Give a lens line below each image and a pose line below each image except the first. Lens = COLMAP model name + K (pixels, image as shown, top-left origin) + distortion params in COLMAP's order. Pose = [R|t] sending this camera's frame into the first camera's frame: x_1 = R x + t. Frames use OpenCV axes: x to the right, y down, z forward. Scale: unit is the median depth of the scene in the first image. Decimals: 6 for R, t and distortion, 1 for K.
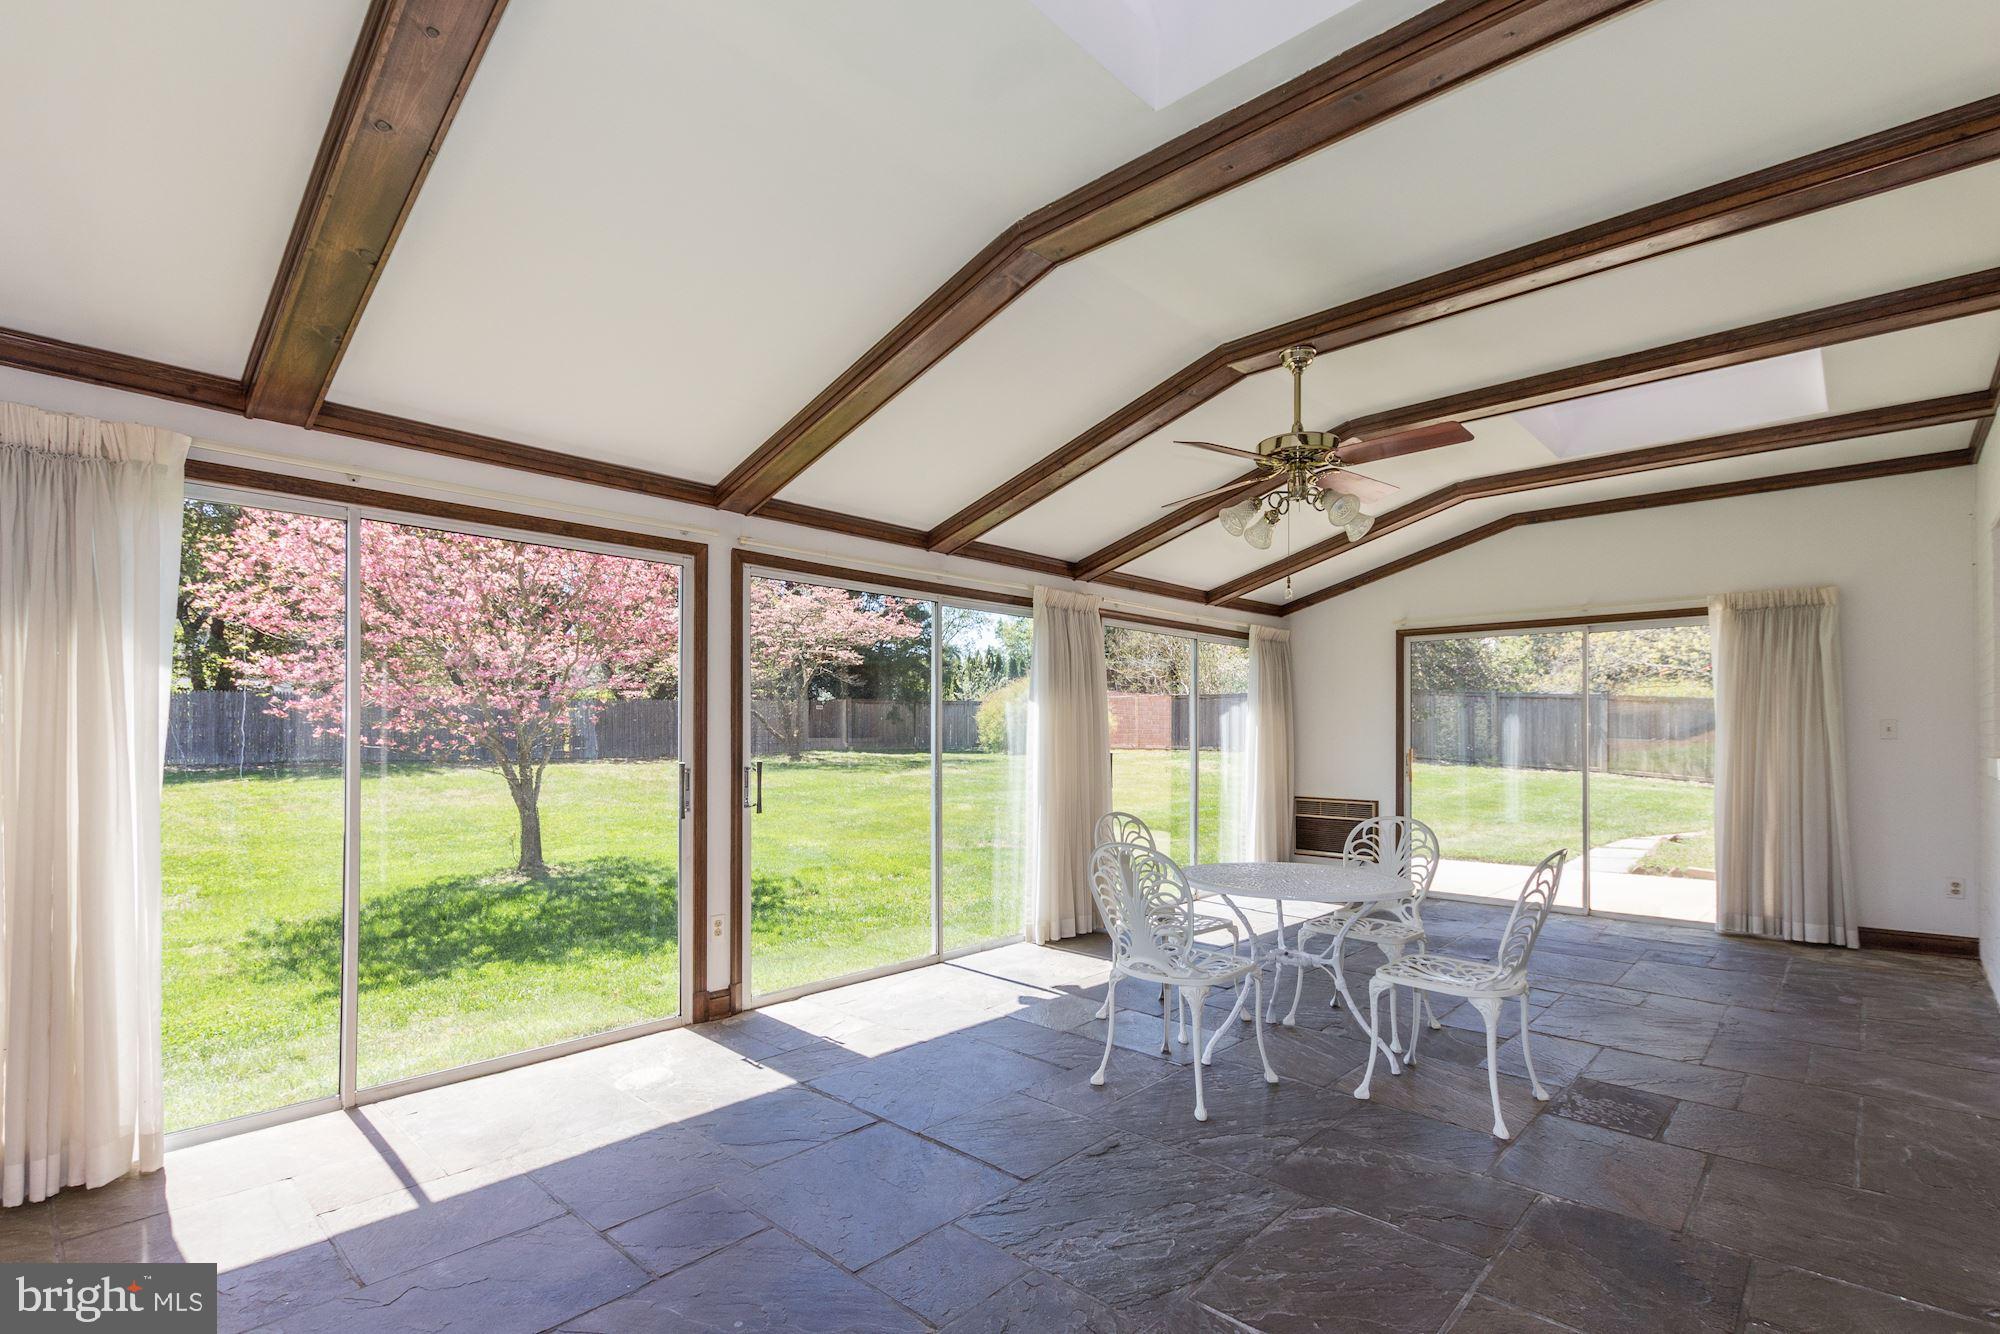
lens RADIAL K [[936.3, 0, 1002.7], [0, 936.3, 694.4], [0, 0, 1]] dist [-0.012699, 0.000472]
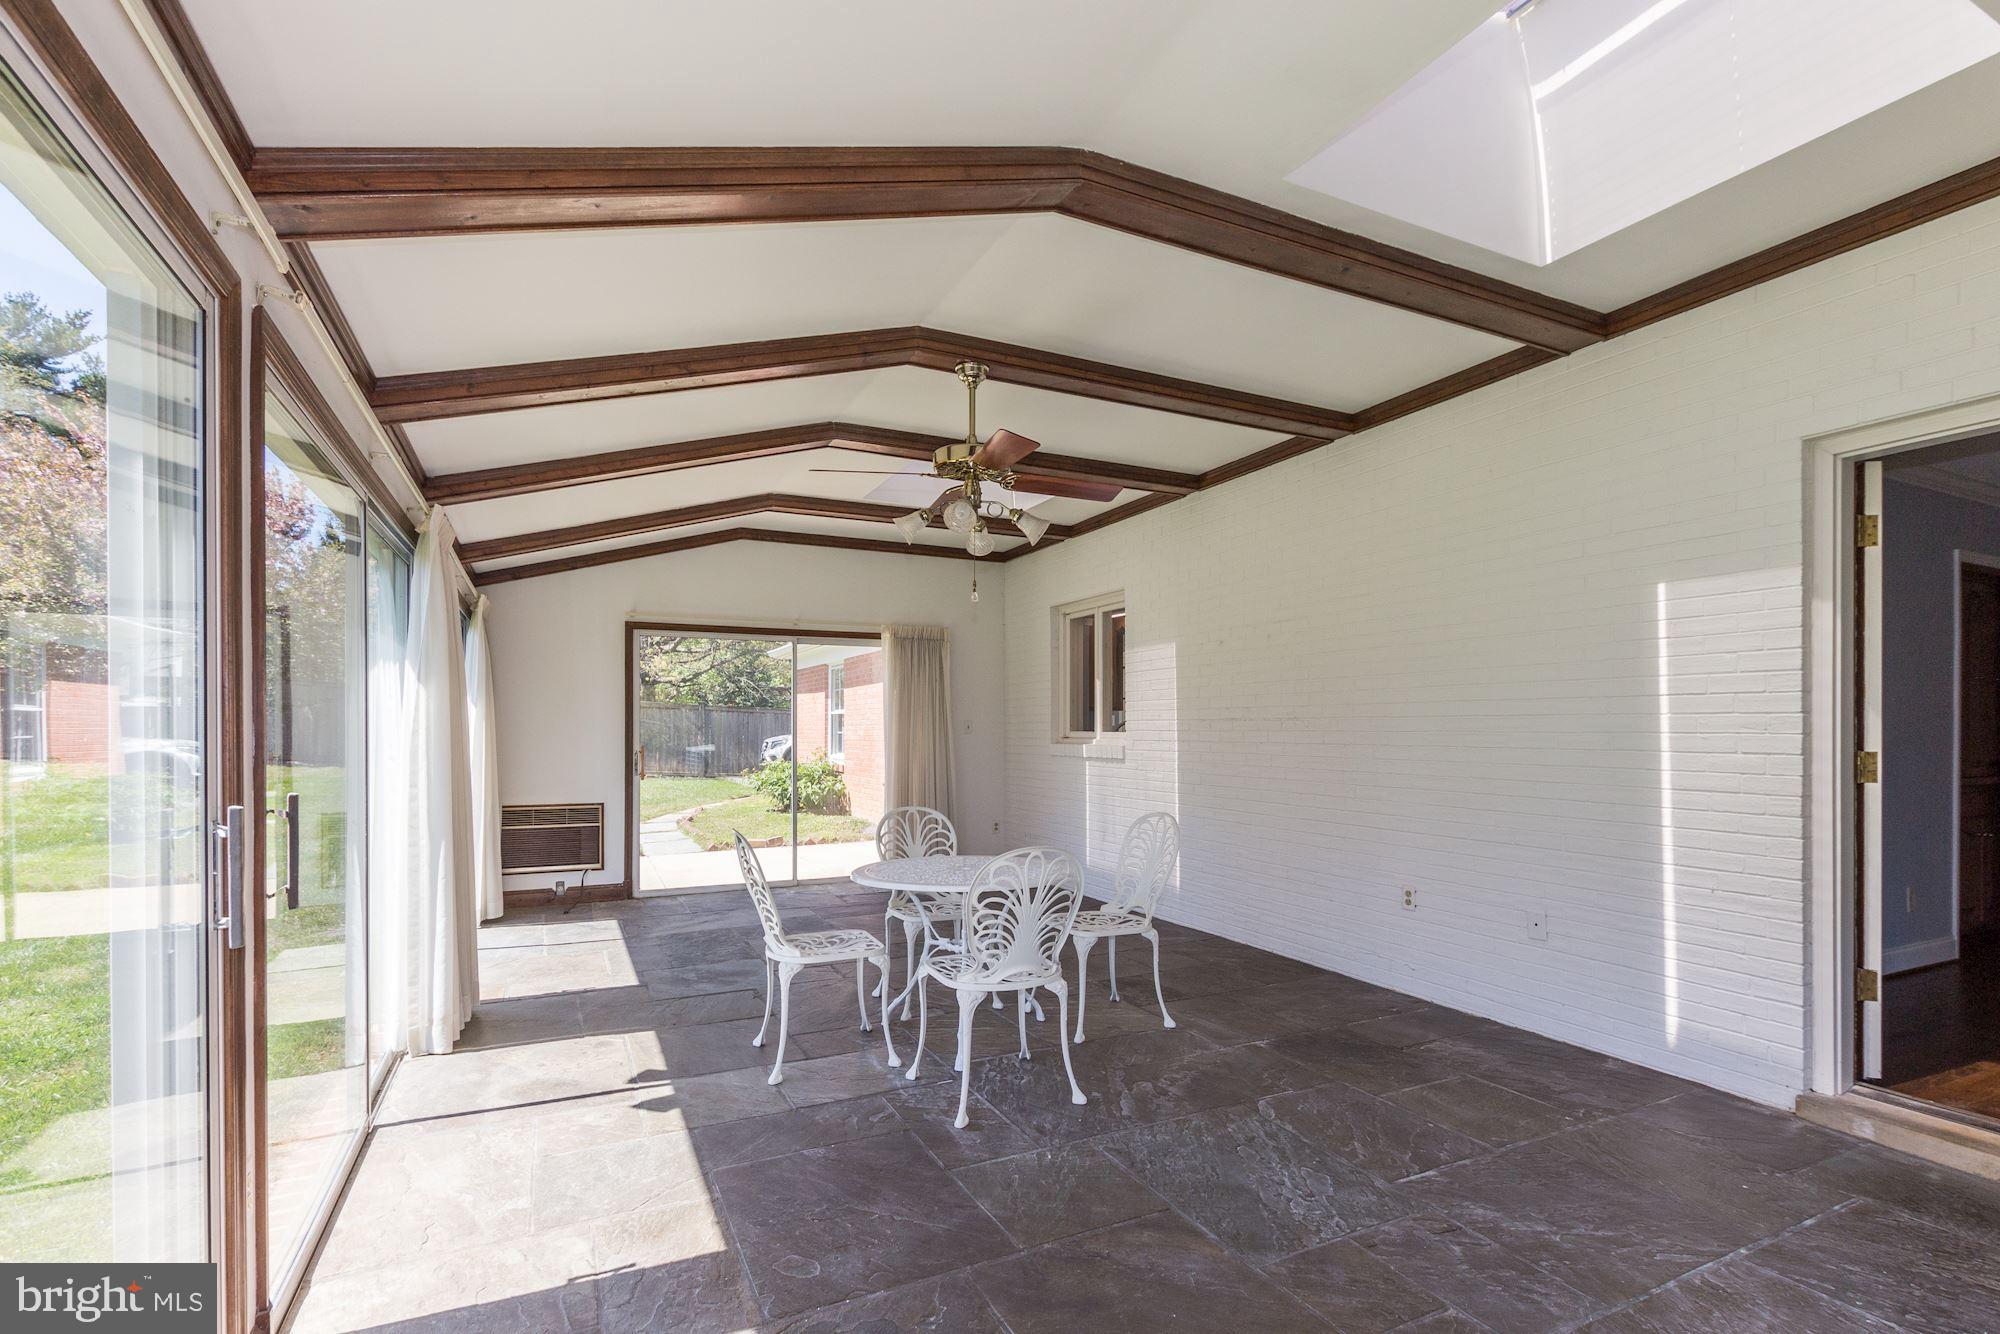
lens RADIAL K [[936.3, 0, 1002.7], [0, 936.3, 694.4], [0, 0, 1]] dist [-0.012699, 0.000472]
pose [[0.341951, 0.033089, 0.939135, -0.518395], [-0.036799, 0.999085, -0.021802, 0.018397], [-0.938997, -0.027104, 0.342855, 0.476996]]
